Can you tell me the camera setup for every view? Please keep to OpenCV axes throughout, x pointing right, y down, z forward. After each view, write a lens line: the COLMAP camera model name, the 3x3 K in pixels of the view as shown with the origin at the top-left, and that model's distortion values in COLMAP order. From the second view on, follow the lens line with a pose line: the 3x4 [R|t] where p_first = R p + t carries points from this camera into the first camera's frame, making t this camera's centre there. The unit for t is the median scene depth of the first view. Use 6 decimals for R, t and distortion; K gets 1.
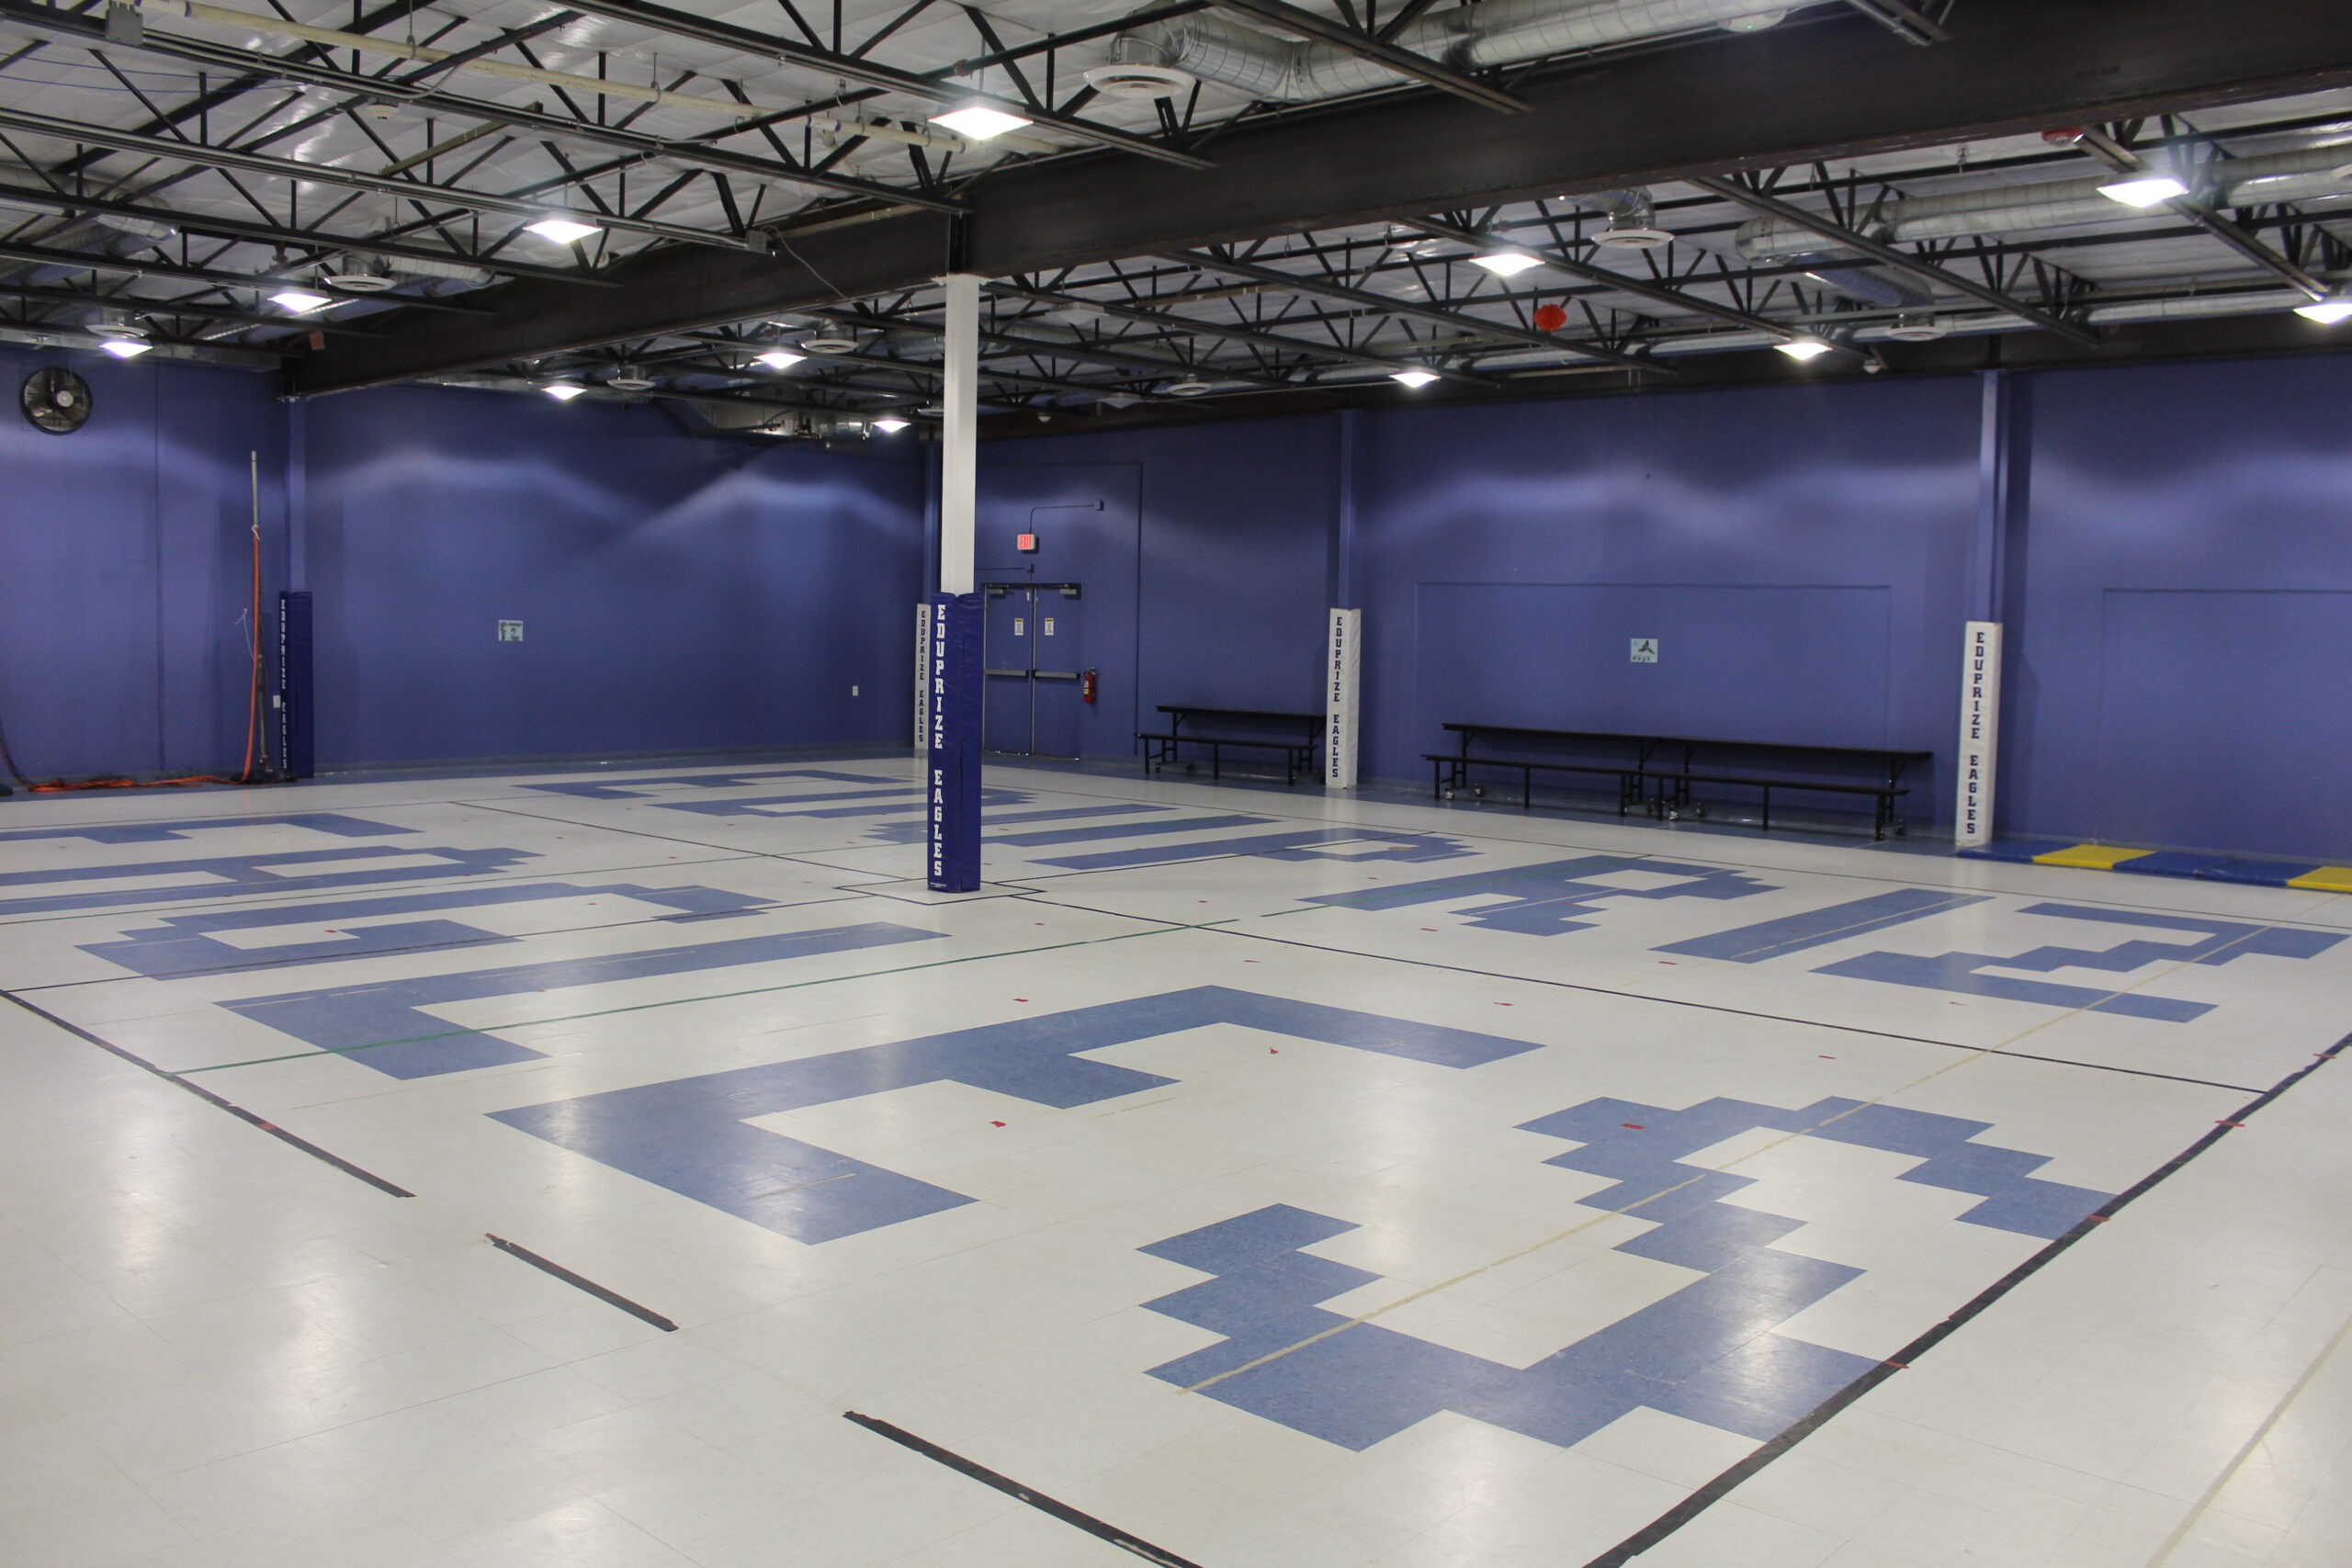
lens RADIAL K [[1991.4, 0, 1176.0], [0, 1991.4, 784.0], [0, 0, 1]] dist [-0.224684, 0.197365]
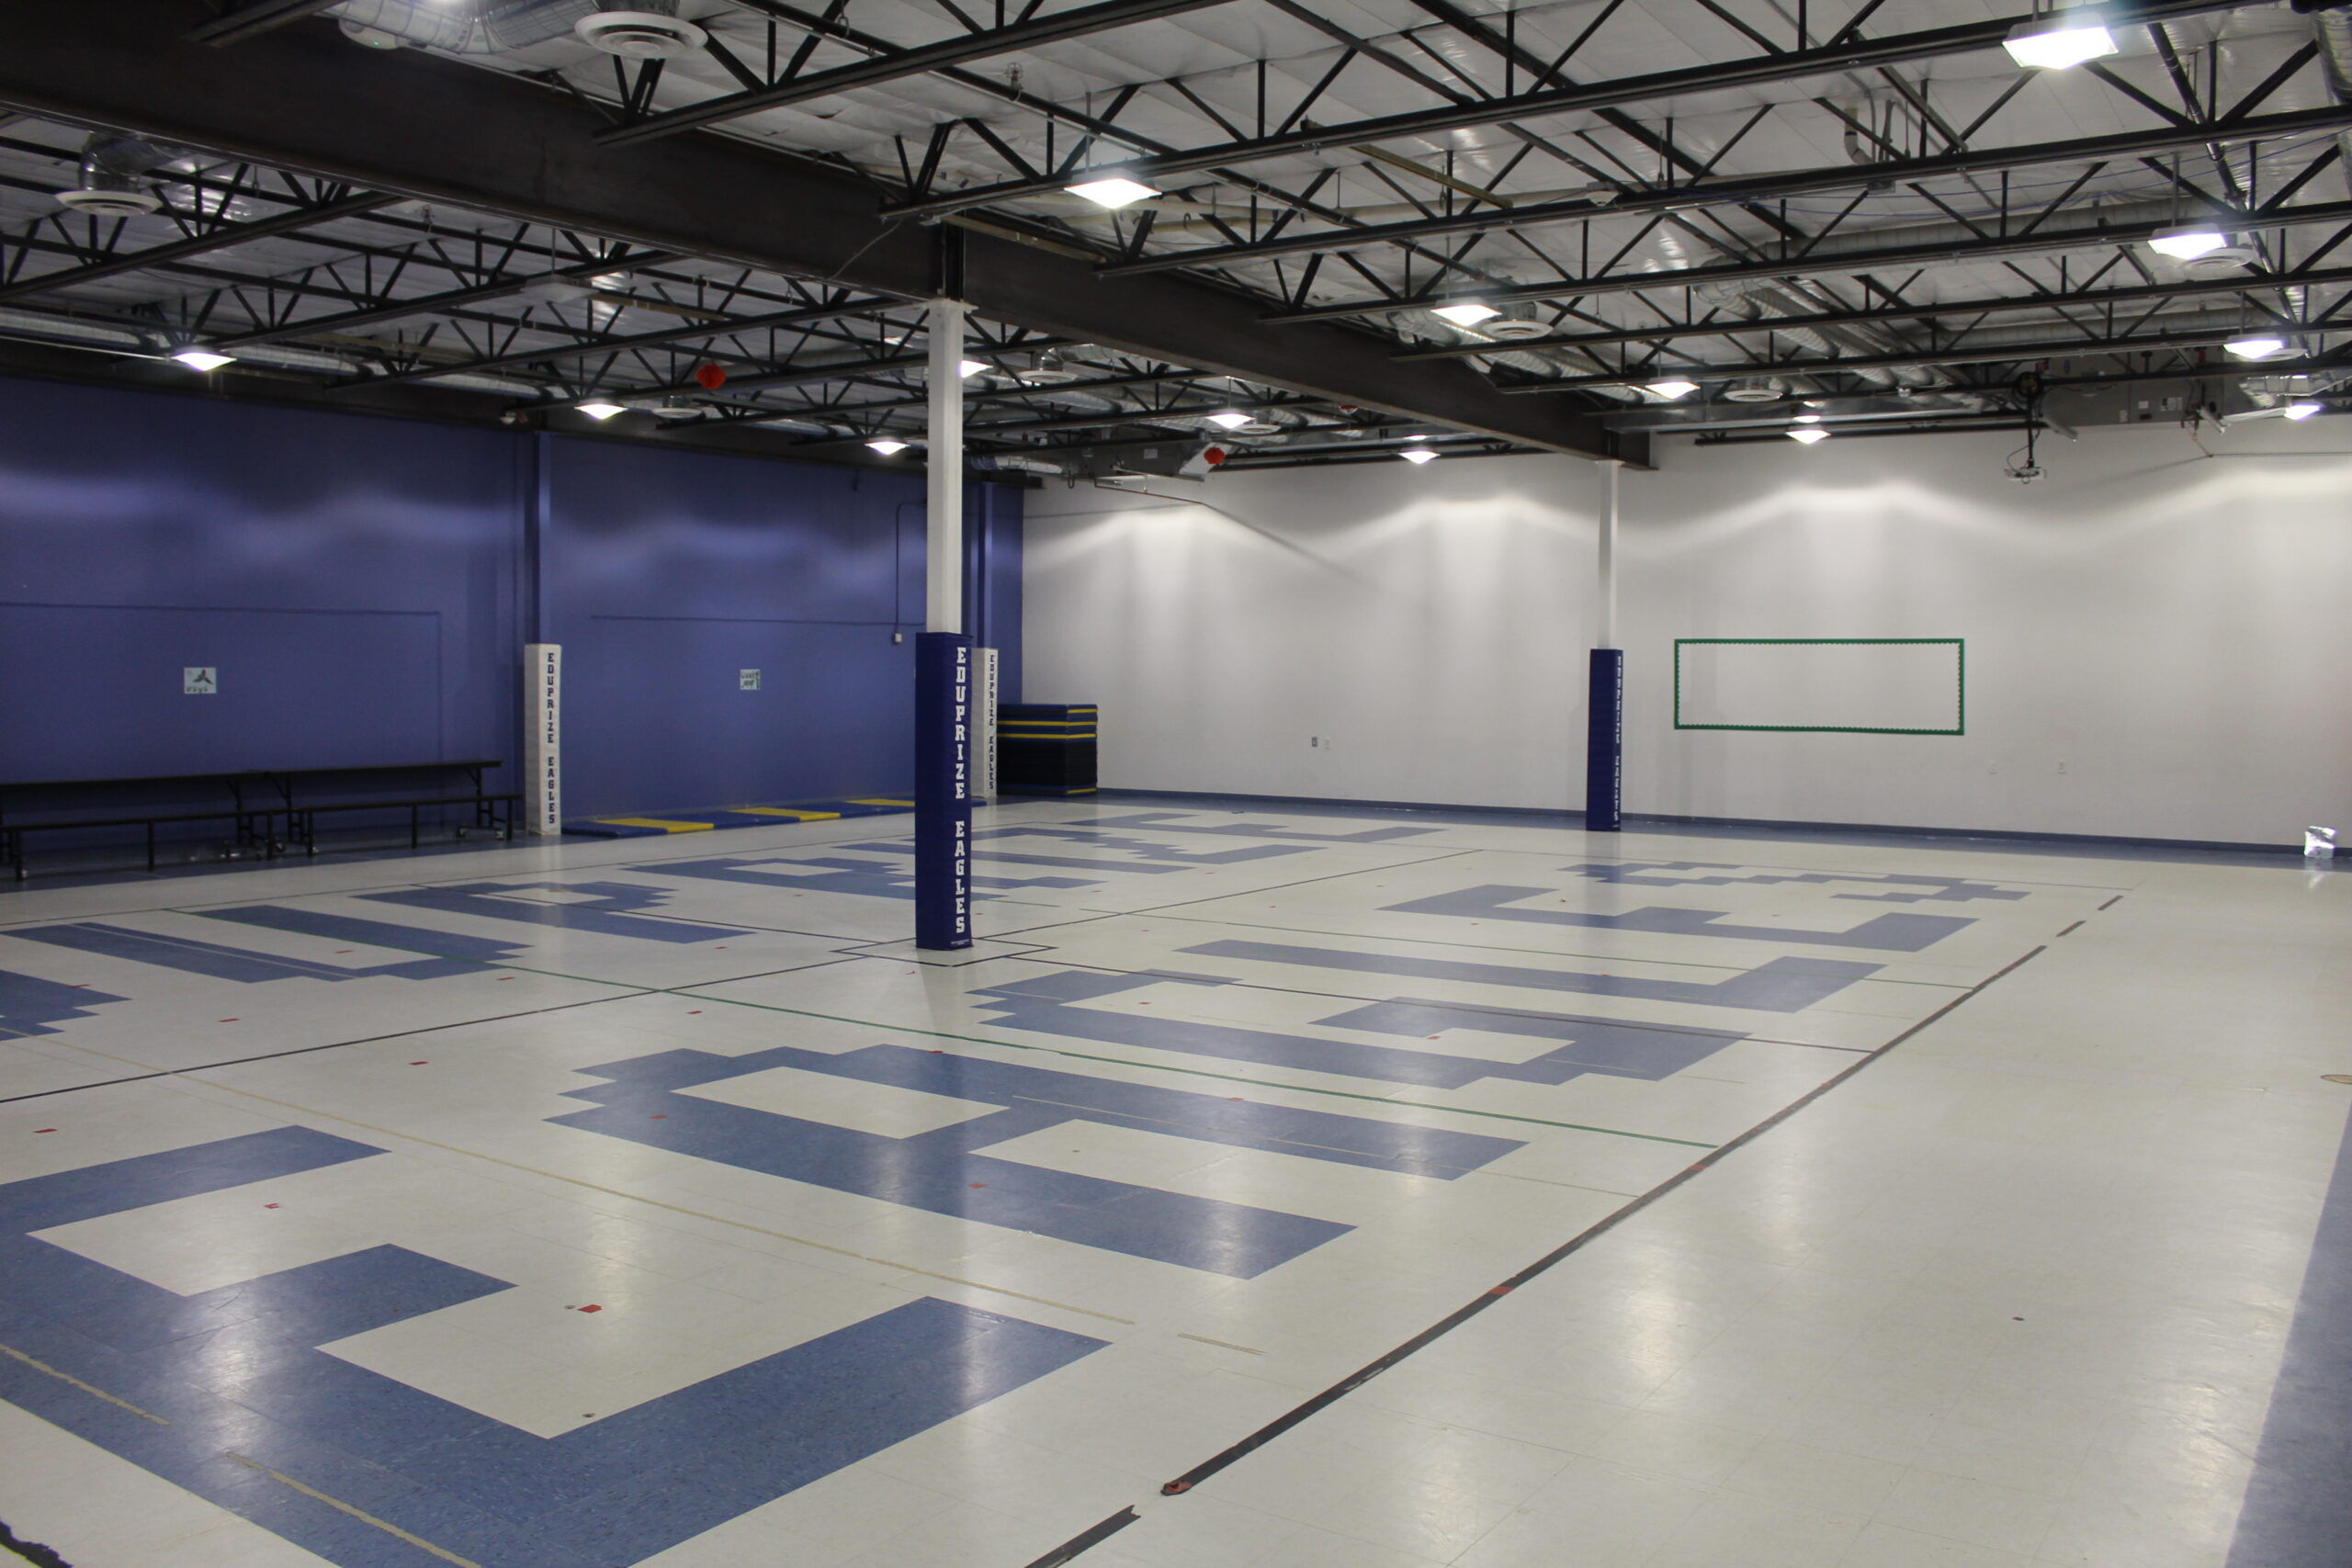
lens RADIAL K [[1907.6, 0, 1221.8], [0, 1907.6, 773.1], [0, 0, 1]] dist [-0.020549, 0.002348]
pose [[-0.153198, -0.075084, 0.985339, -0.768140], [0.075256, 0.993327, 0.087393, -0.073097], [-0.985326, 0.087541, -0.146525, 0.733018]]
